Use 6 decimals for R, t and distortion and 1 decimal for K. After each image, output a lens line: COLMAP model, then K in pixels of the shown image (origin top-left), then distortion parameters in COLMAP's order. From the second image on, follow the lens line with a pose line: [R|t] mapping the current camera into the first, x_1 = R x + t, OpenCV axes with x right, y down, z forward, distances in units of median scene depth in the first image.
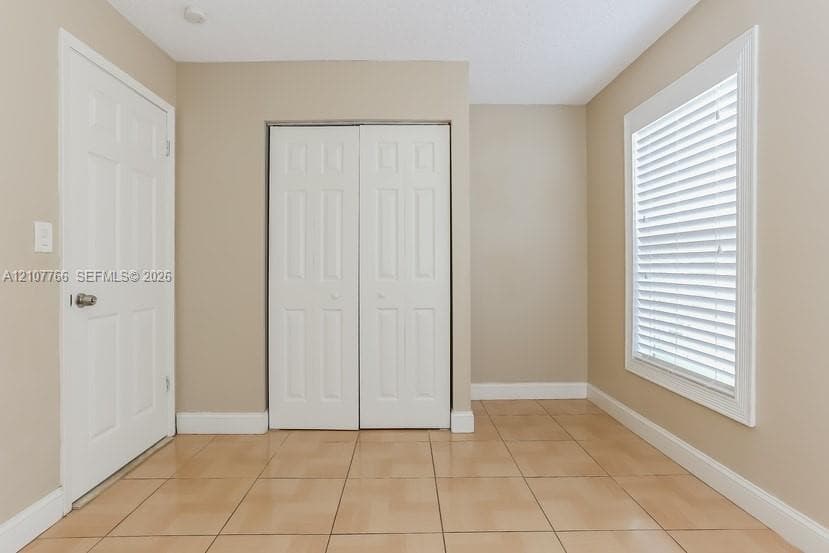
lens RADIAL K [[417.5, 0, 419.2], [0, 417.5, 271.1], [0, 0, 1]] dist [-0.036260, 0.014127]
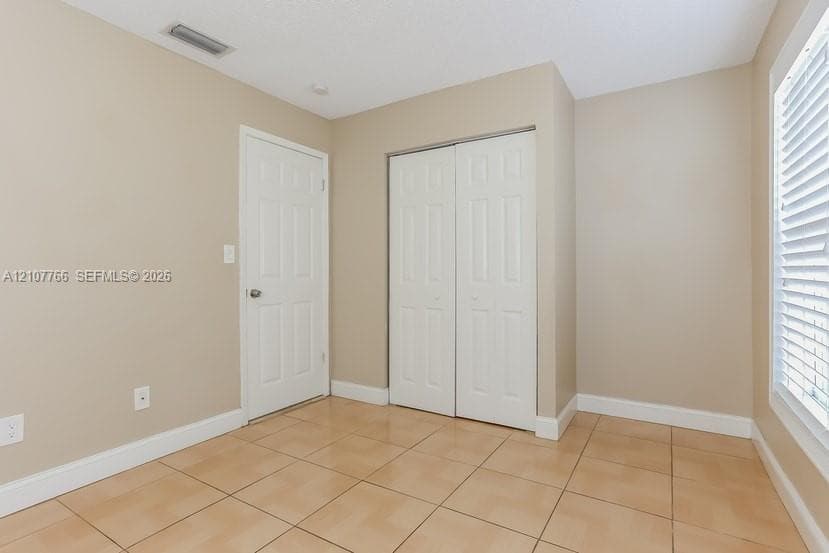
lens RADIAL K [[417.5, 0, 409.9], [0, 417.5, 275.1], [0, 0, 1]] dist [-0.036260, 0.014127]
pose [[0.835664, 0.002102, -0.549237, 0.380363], [-0.000892, 0.999997, 0.002469, -0.002313], [0.549240, -0.001573, 0.835663, -0.000141]]
